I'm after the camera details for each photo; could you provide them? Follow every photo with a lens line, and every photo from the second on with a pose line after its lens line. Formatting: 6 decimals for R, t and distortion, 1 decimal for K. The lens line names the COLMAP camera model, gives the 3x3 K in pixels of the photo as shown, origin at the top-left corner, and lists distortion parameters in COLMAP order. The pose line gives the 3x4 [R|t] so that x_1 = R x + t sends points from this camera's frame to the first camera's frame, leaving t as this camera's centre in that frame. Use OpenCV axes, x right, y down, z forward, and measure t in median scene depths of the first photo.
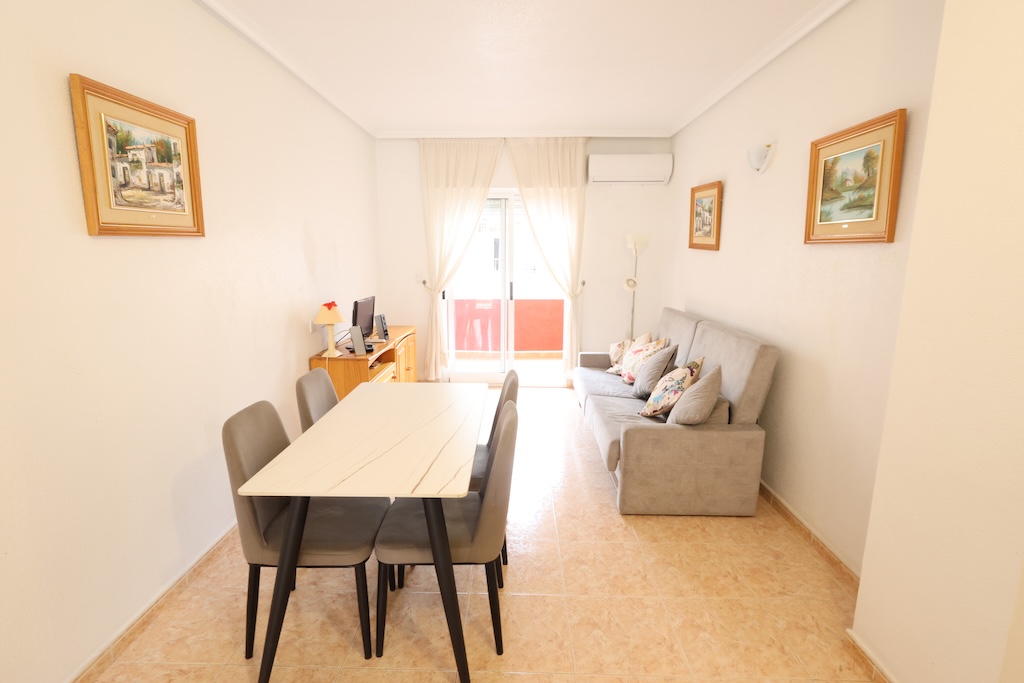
lens RADIAL K [[507.8, 0, 506.4], [0, 507.8, 344.8], [0, 0, 1]] dist [-0.000580, 0.000618]
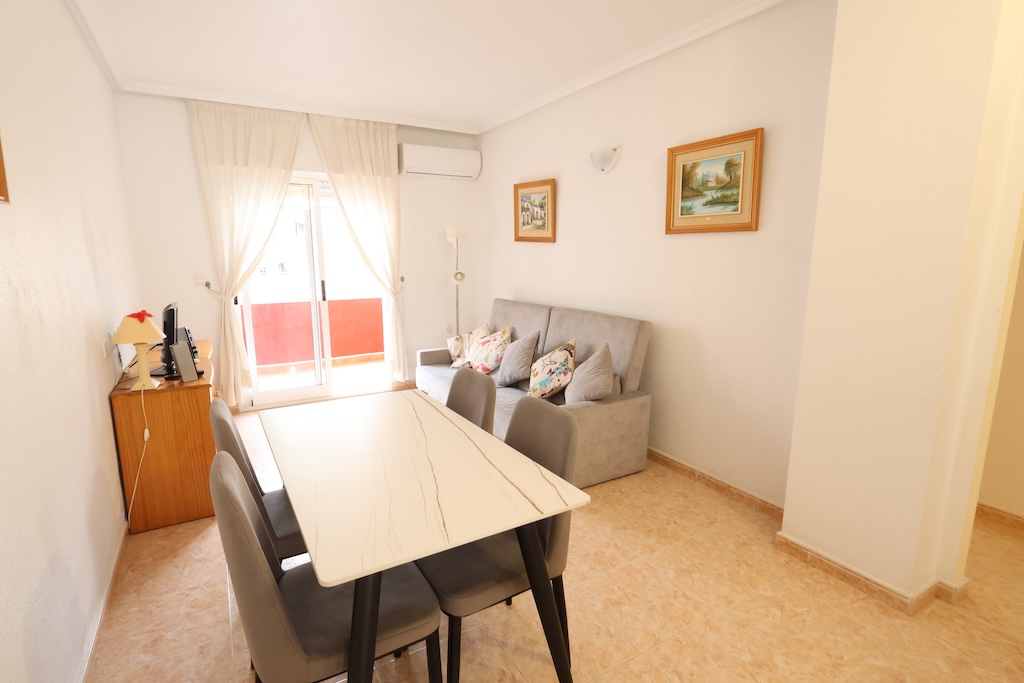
lens RADIAL K [[507.8, 0, 506.4], [0, 507.8, 344.8], [0, 0, 1]] dist [-0.000580, 0.000618]
pose [[0.849248, -0.099305, 0.518571, -0.351604], [0.100466, 0.994602, 0.025935, -0.006924], [-0.518347, 0.030074, 0.854641, 0.167515]]
